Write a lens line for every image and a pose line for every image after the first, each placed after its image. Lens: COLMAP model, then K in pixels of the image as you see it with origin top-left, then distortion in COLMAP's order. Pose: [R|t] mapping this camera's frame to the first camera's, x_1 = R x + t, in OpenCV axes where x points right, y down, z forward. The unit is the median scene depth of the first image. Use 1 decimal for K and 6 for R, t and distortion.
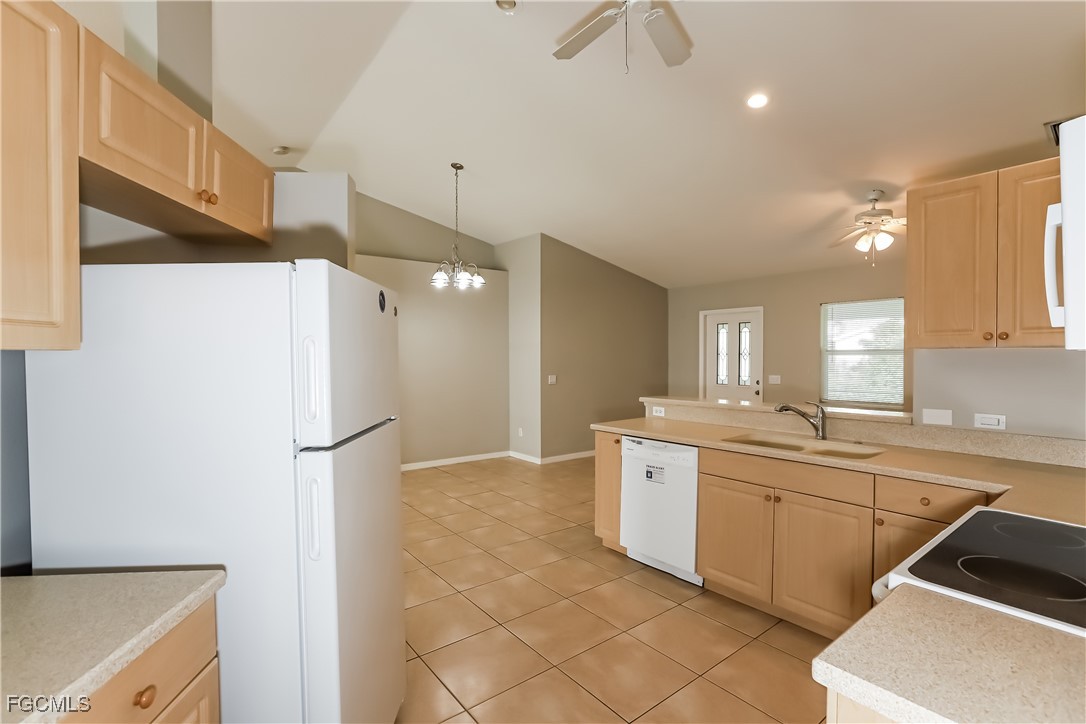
lens RADIAL K [[505.2, 0, 536.2], [0, 505.2, 369.8], [0, 0, 1]] dist [-0.026875, 0.006265]
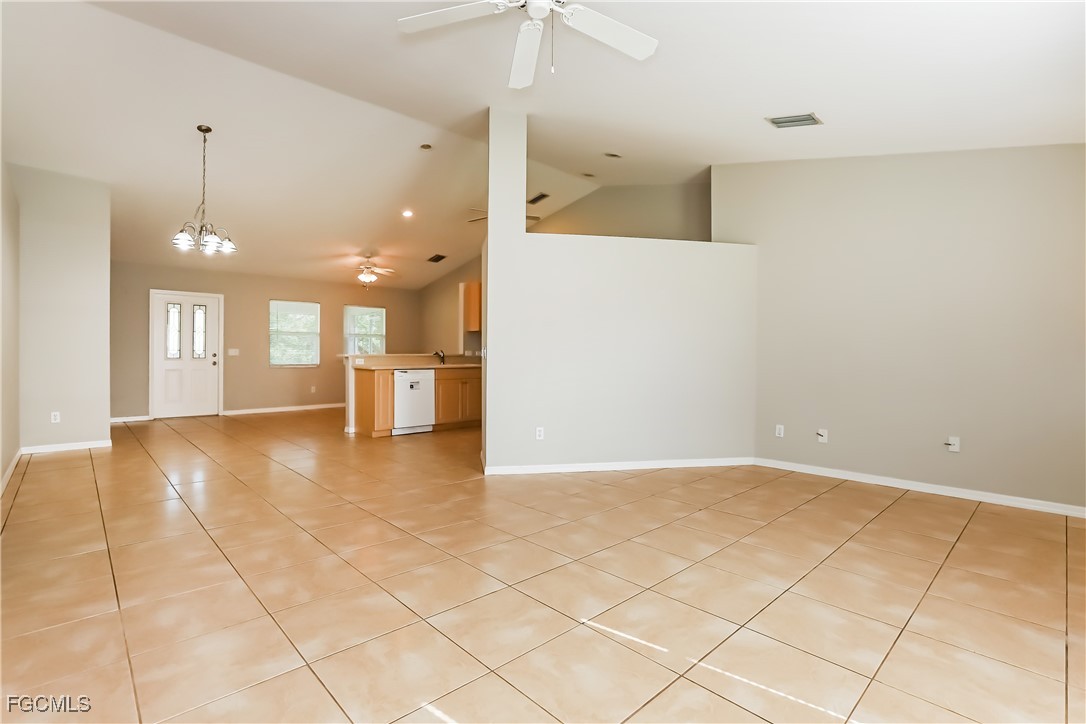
lens RADIAL K [[505.2, 0, 549.7], [0, 505.2, 352.4], [0, 0, 1]] dist [-0.026875, 0.006265]
pose [[-0.113539, 0.004064, 0.993525, -1.537407], [0.022525, 0.999745, -0.001516, 0.068172], [-0.993278, 0.022207, -0.113602, 0.546548]]
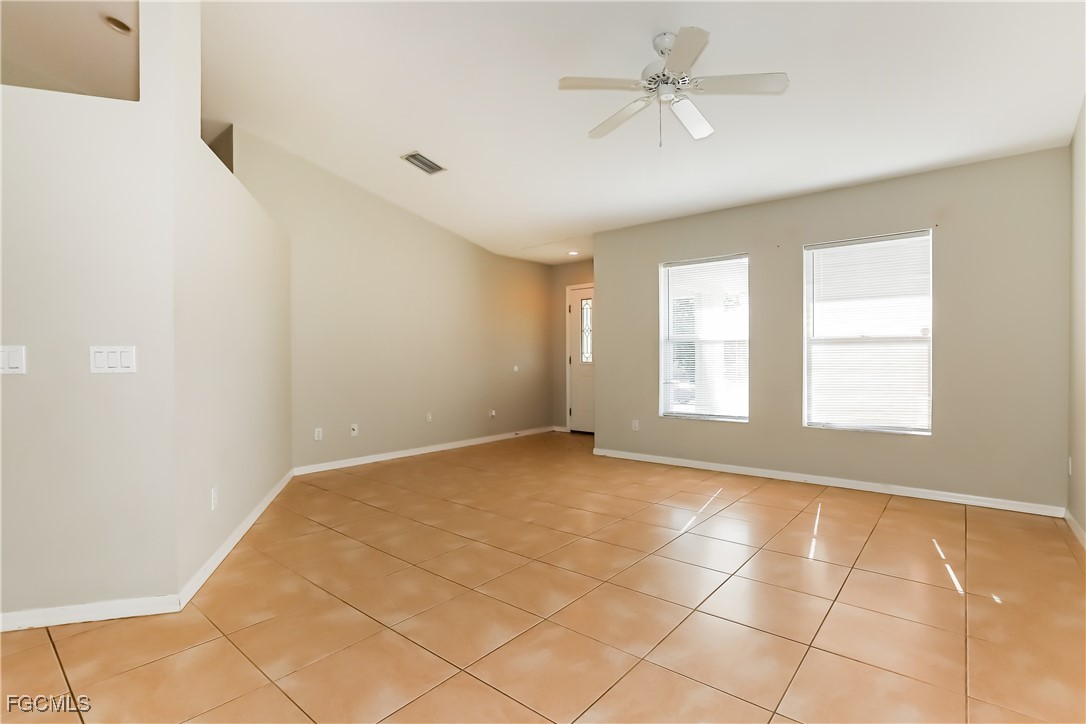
lens RADIAL K [[505.2, 0, 541.1], [0, 505.2, 360.8], [0, 0, 1]] dist [-0.026875, 0.006265]
pose [[-0.980147, 0.009758, -0.198034, -0.673038], [0.002619, 0.999338, 0.036276, 0.048585], [0.198257, 0.035037, -0.979524, 1.163872]]
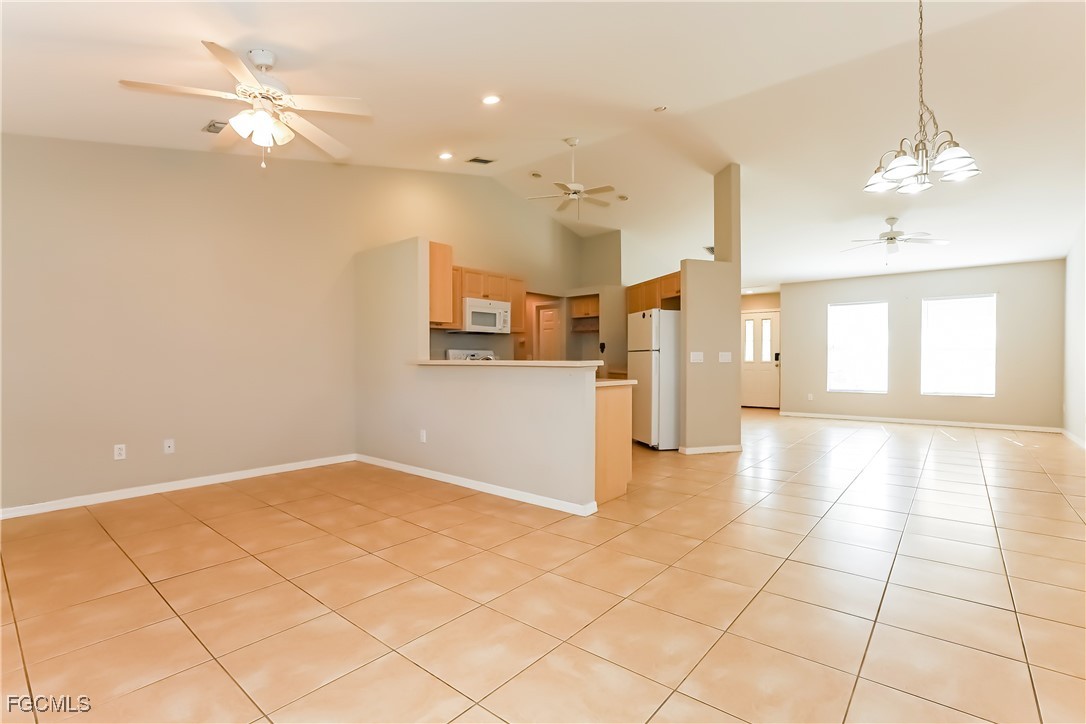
lens RADIAL K [[505.2, 0, 534.2], [0, 505.2, 362.2], [0, 0, 1]] dist [-0.026875, 0.006265]
pose [[-0.978558, 0.009219, -0.205764, 0.504344], [0.002304, 0.999425, 0.033821, 0.030327], [0.205957, 0.032622, -0.978017, 1.862647]]
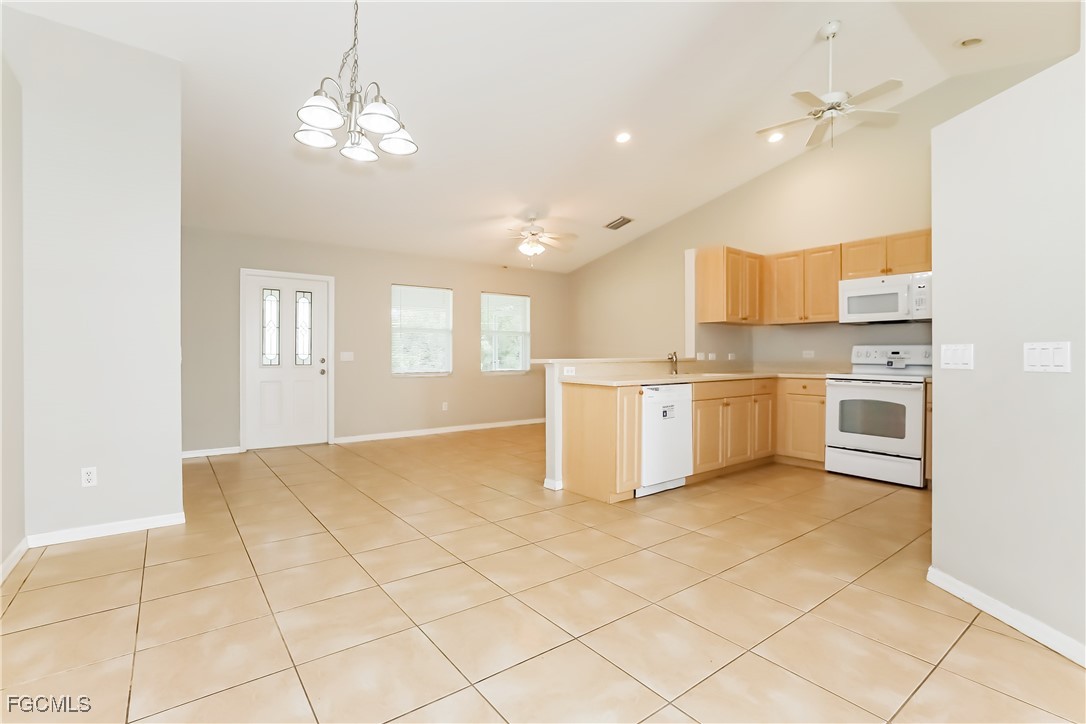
lens RADIAL K [[505.2, 0, 556.4], [0, 505.2, 358.9], [0, 0, 1]] dist [-0.026875, 0.006265]
pose [[-0.014692, -0.002703, 0.999888, -0.801571], [0.026400, 0.999647, 0.003090, 0.052904], [-0.999544, 0.026442, -0.014615, 1.036604]]
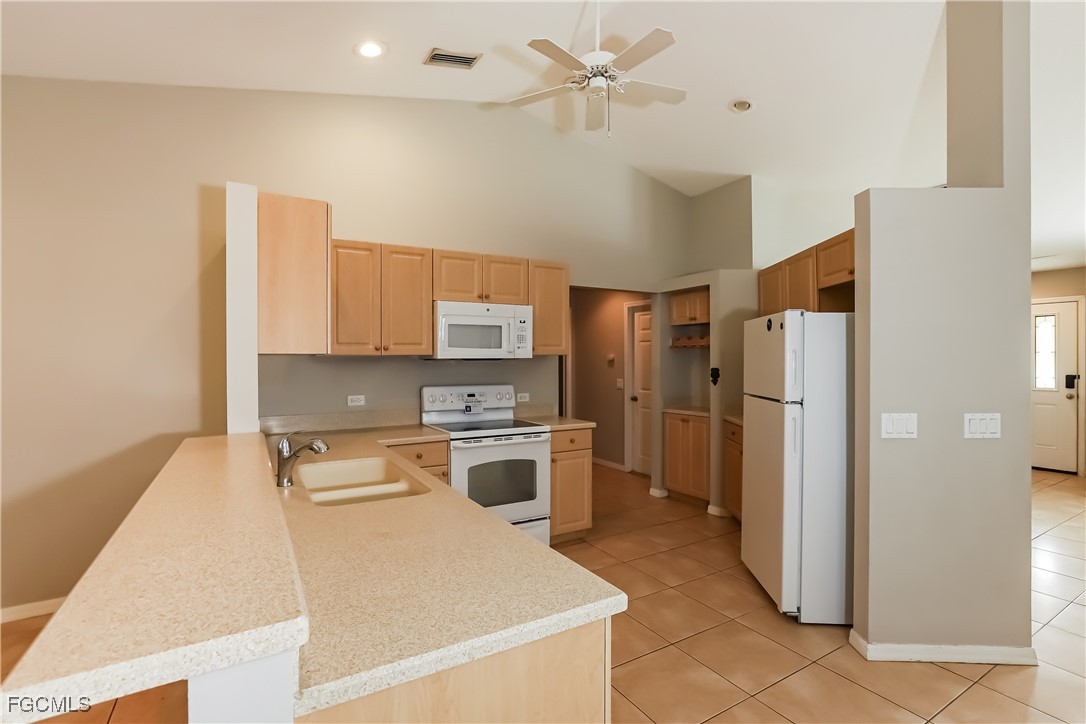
lens RADIAL K [[505.2, 0, 541.7], [0, 505.2, 359.6], [0, 0, 1]] dist [-0.026875, 0.006265]
pose [[-0.992875, 0.007083, 0.118953, 0.105176], [0.010671, 0.999506, 0.029550, -0.034209], [-0.118685, 0.030608, -0.992460, 1.189846]]
